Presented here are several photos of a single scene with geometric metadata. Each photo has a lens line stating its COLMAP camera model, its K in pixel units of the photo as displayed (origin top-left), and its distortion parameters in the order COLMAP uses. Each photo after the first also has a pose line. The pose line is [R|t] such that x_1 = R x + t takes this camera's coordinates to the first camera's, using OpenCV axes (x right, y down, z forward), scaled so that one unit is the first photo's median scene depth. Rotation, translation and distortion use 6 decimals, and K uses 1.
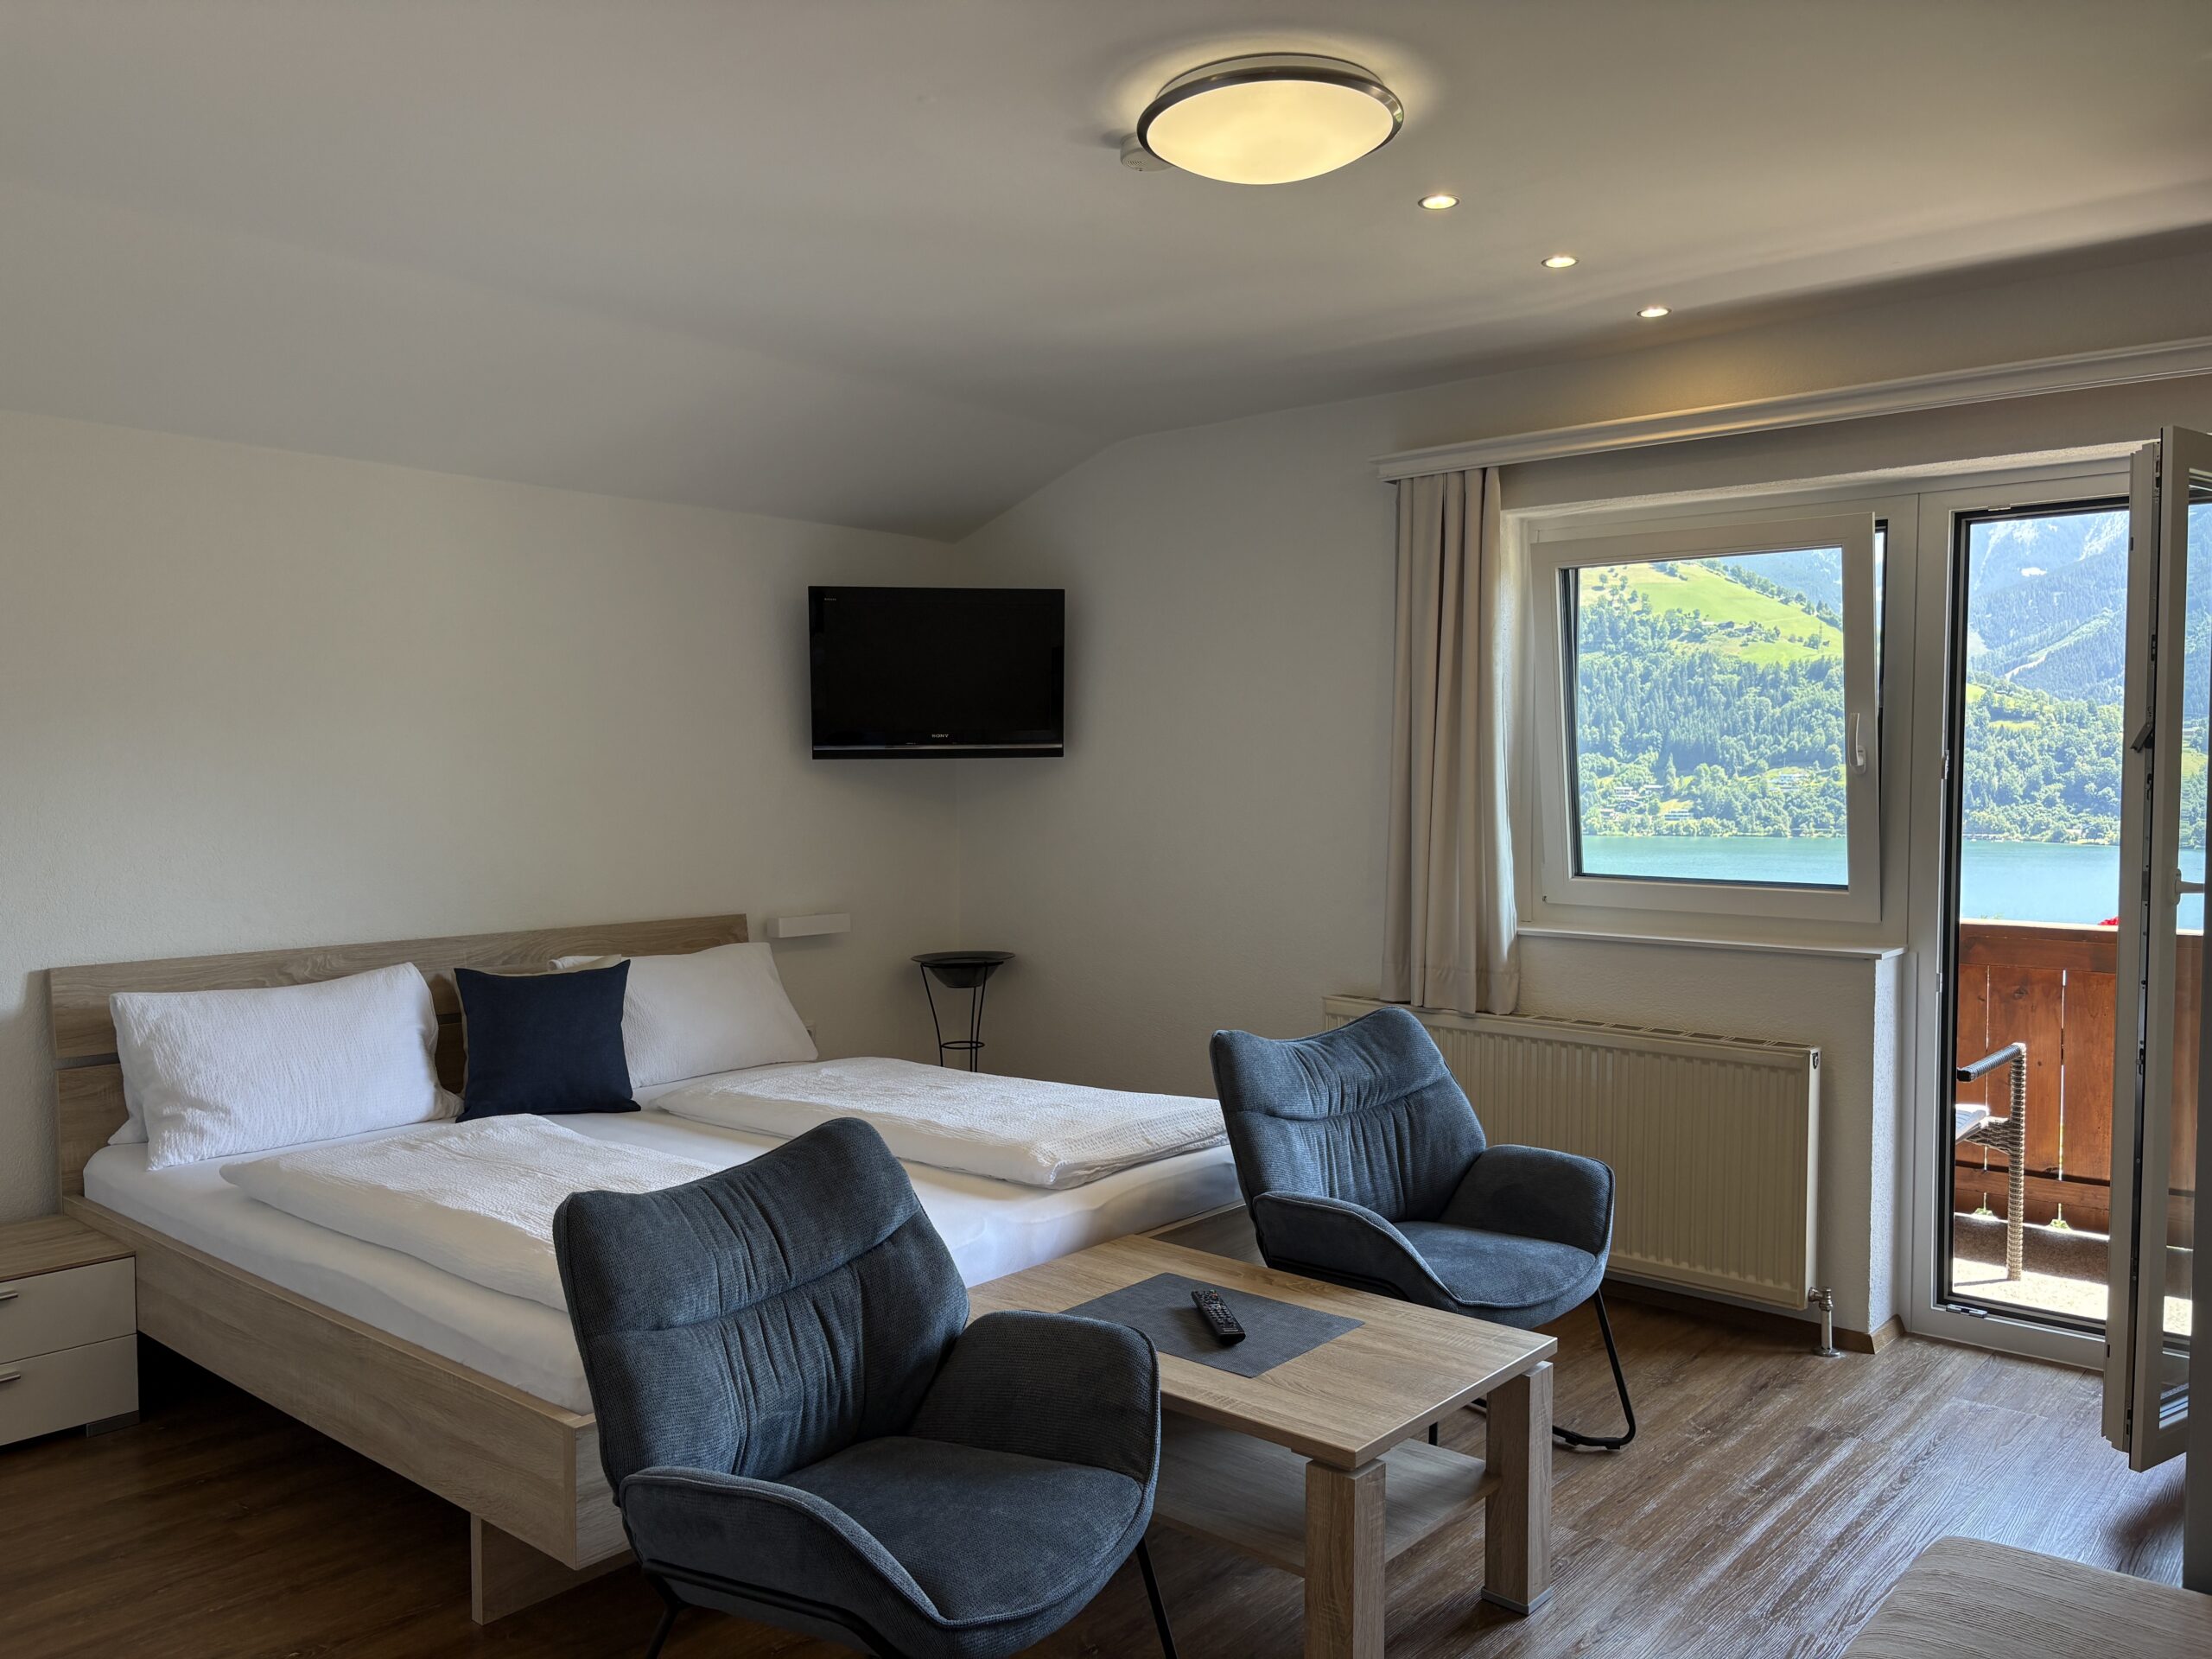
lens RADIAL K [[1692.7, 0, 1084.7], [0, 1692.7, 847.0], [0, 0, 1]] dist [0.036628, -0.045485]
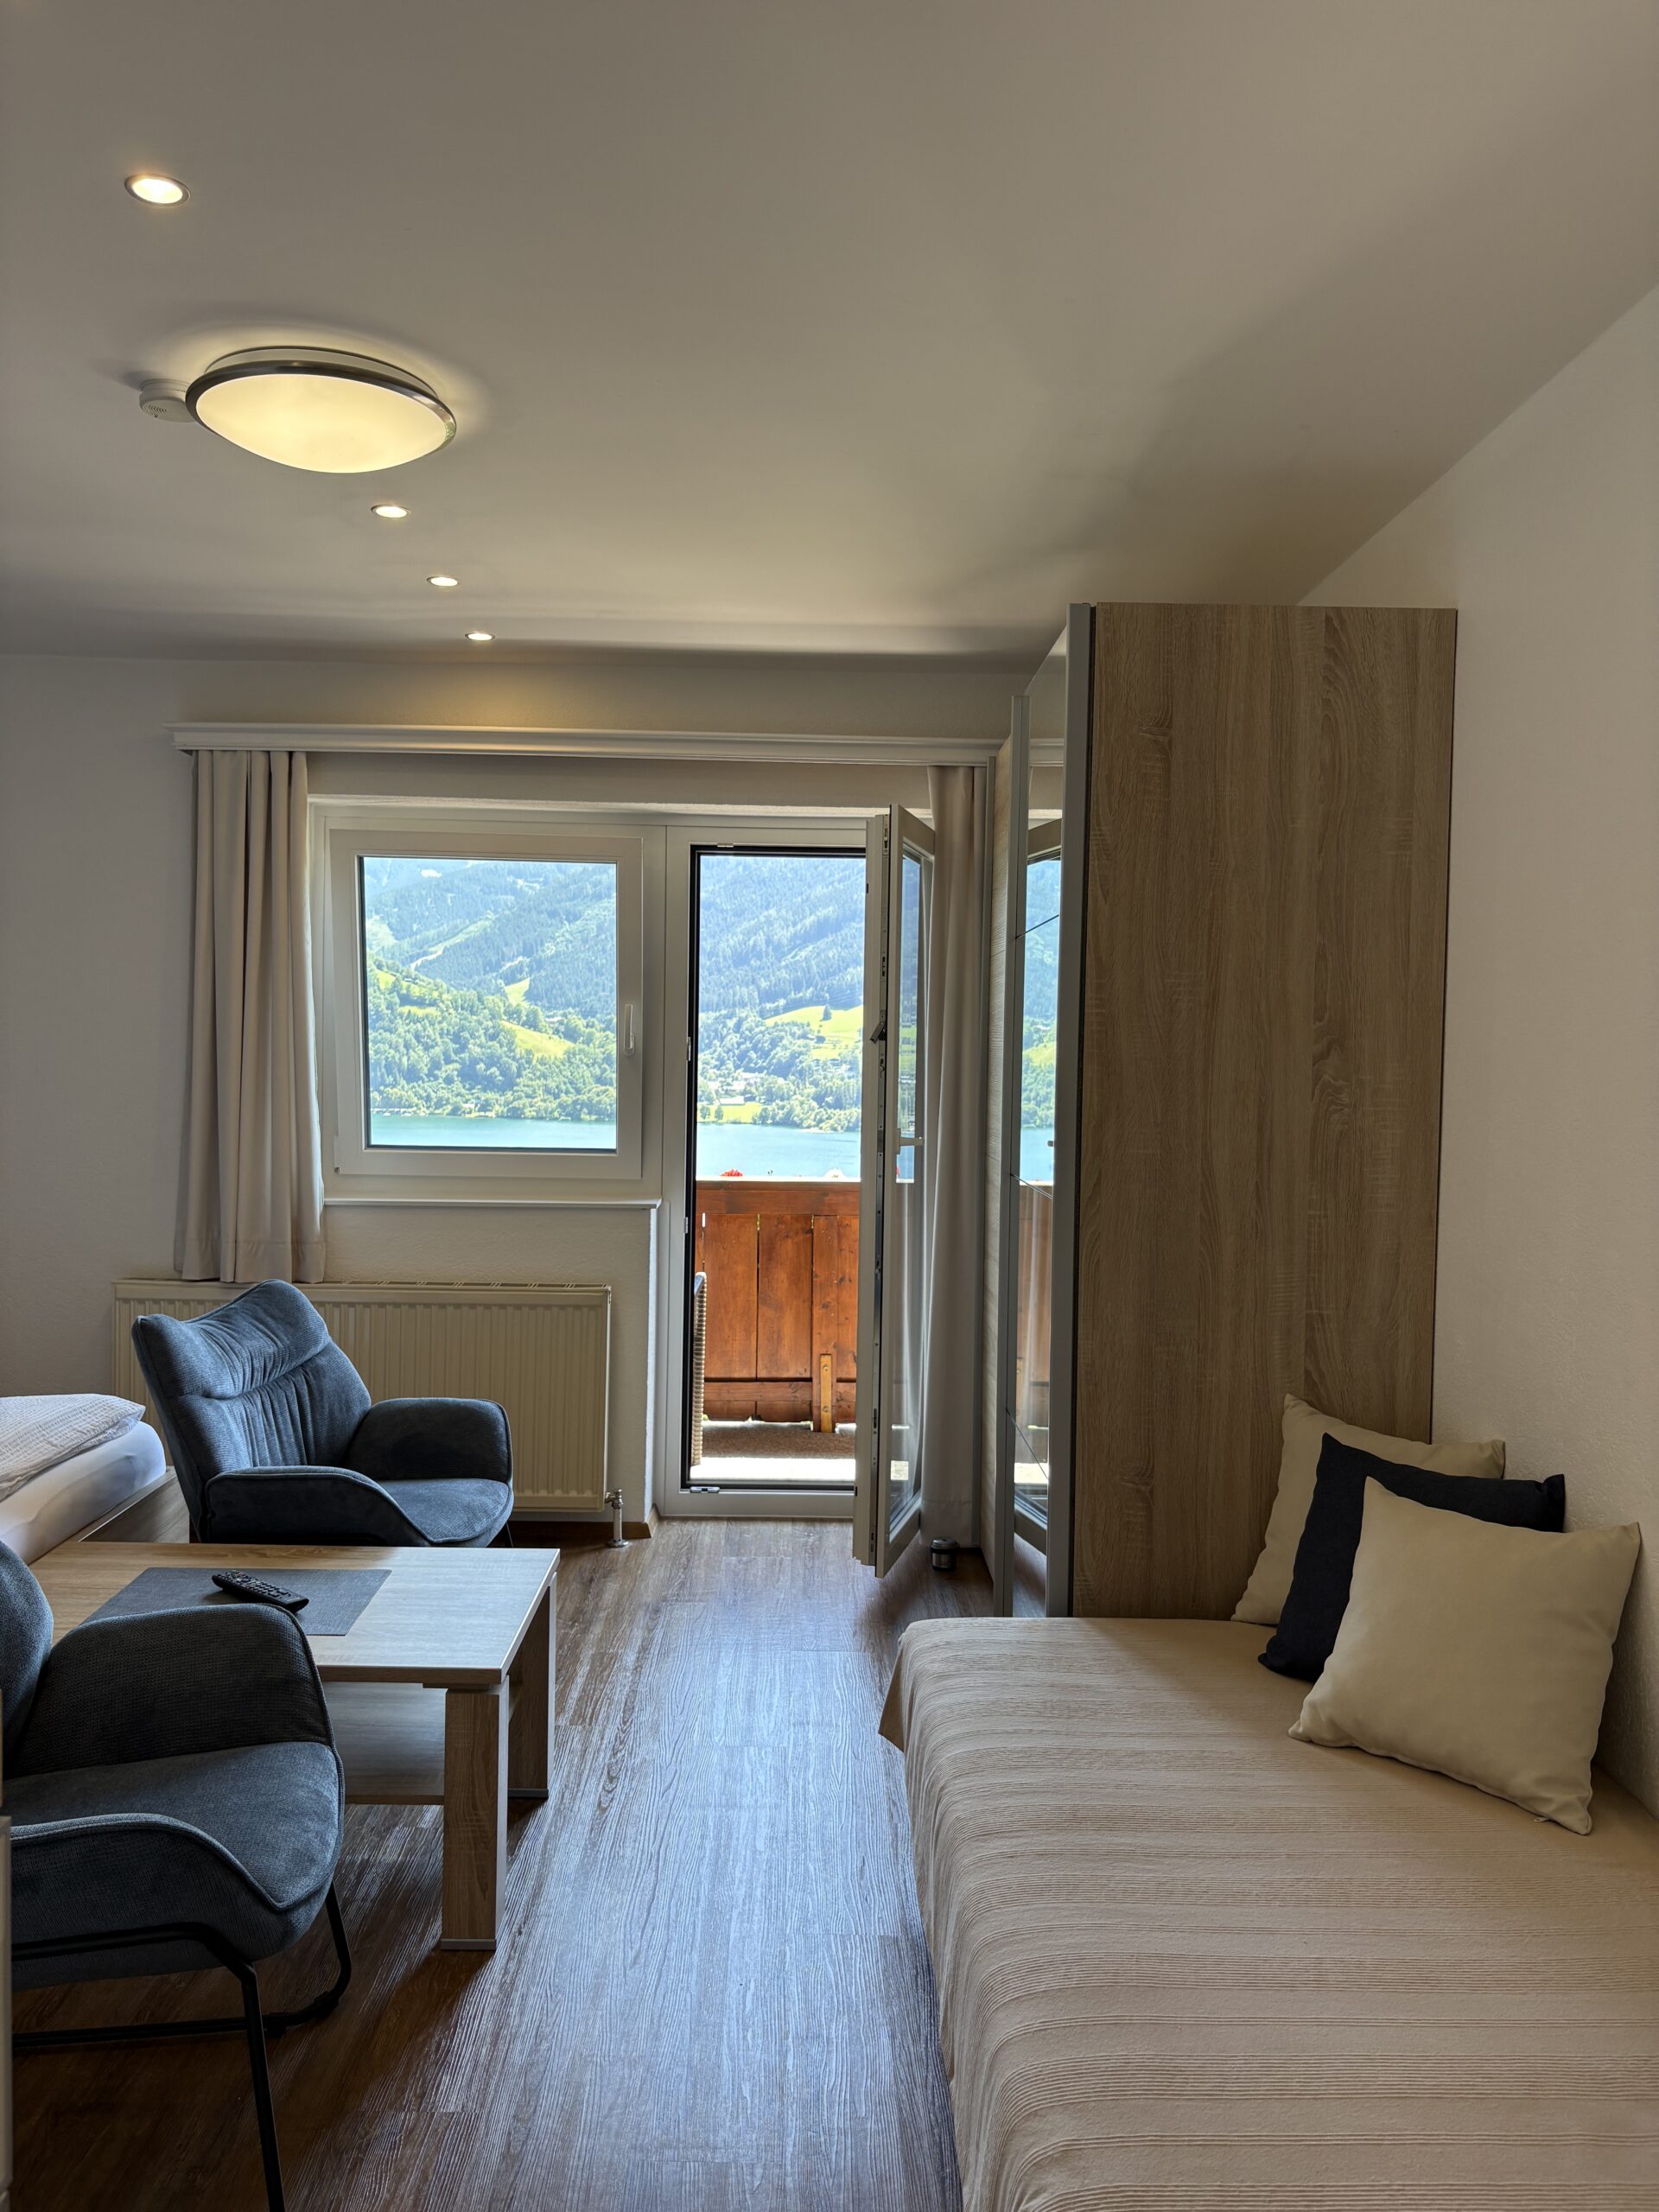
lens RADIAL K [[1692.7, 0, 835.1], [0, 1692.7, 1123.4], [0, 0, 1]] dist [0.036628, -0.045485]
pose [[0.743049, -0.014530, 0.669079, -0.258006], [0.014873, 0.999876, 0.005197, 0.000917], [-0.669071, 0.006089, 0.743173, 0.023922]]
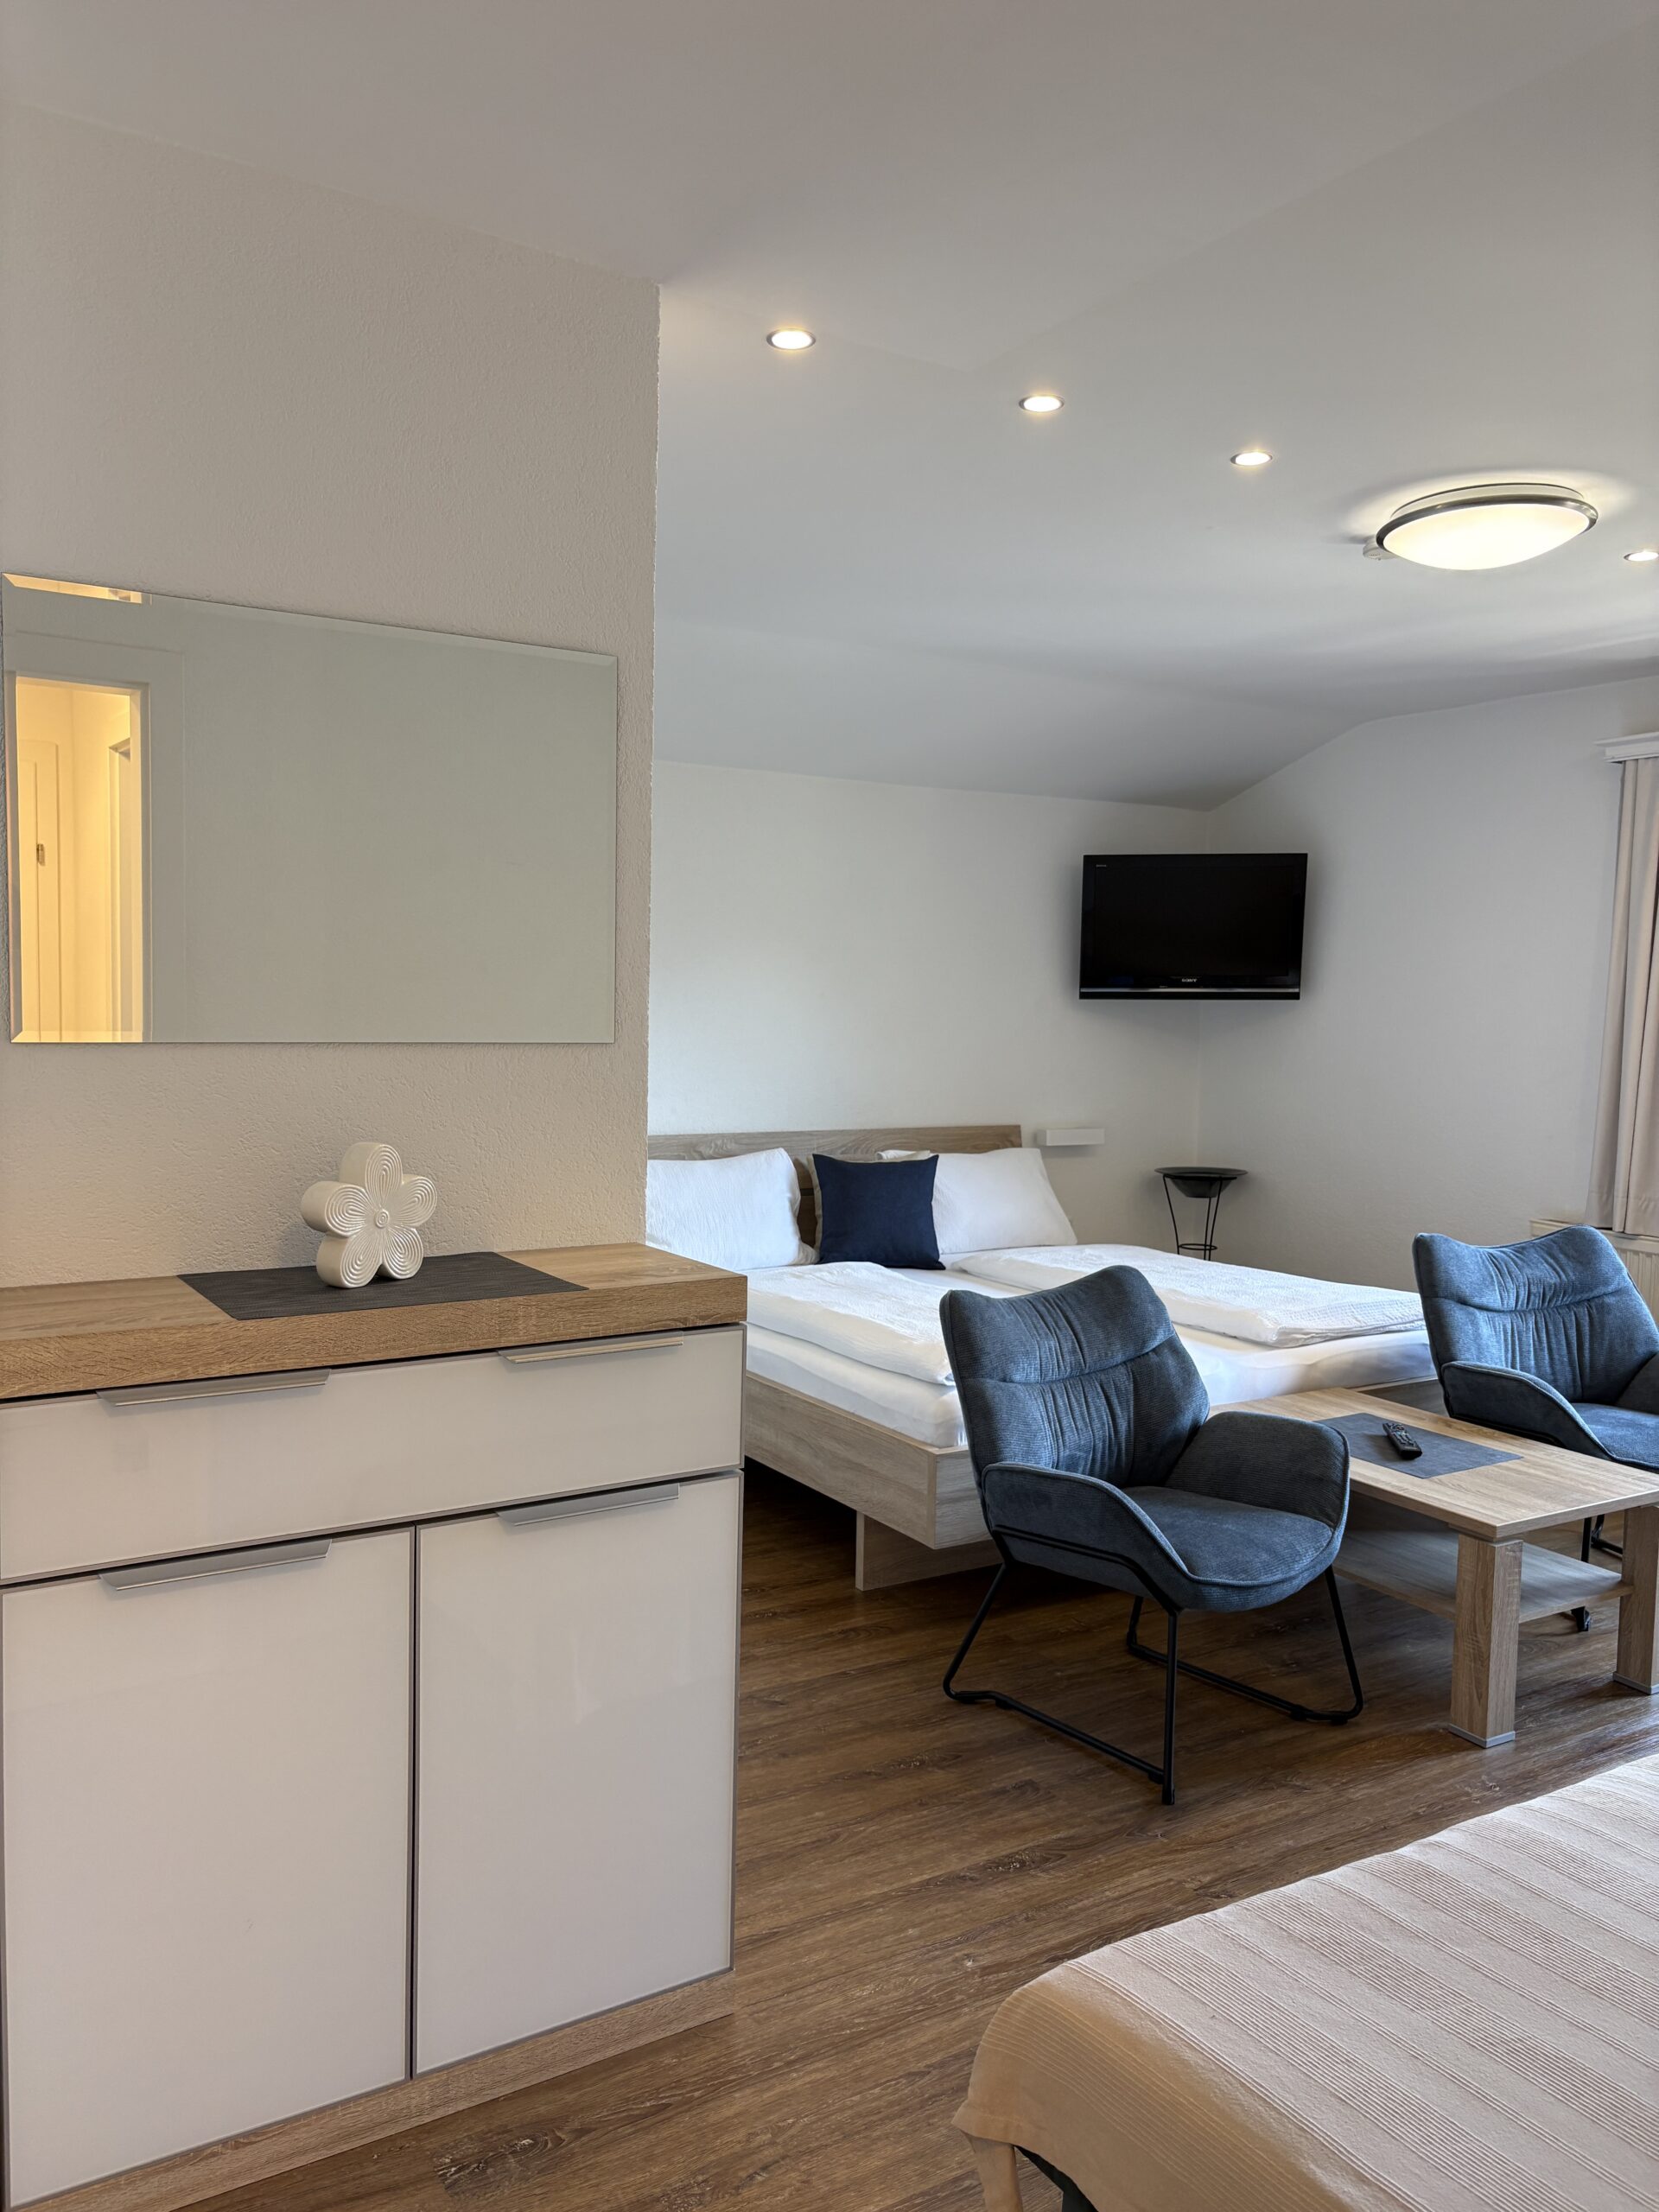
lens RADIAL K [[1692.7, 0, 809.3], [0, 1692.7, 1116.4], [0, 0, 1]] dist [0.036628, -0.045485]
pose [[0.956829, 0.042194, -0.287572, 0.005860], [-0.034980, 0.998932, 0.030181, 0.002582], [0.288538, -0.018818, 0.957283, -0.293733]]
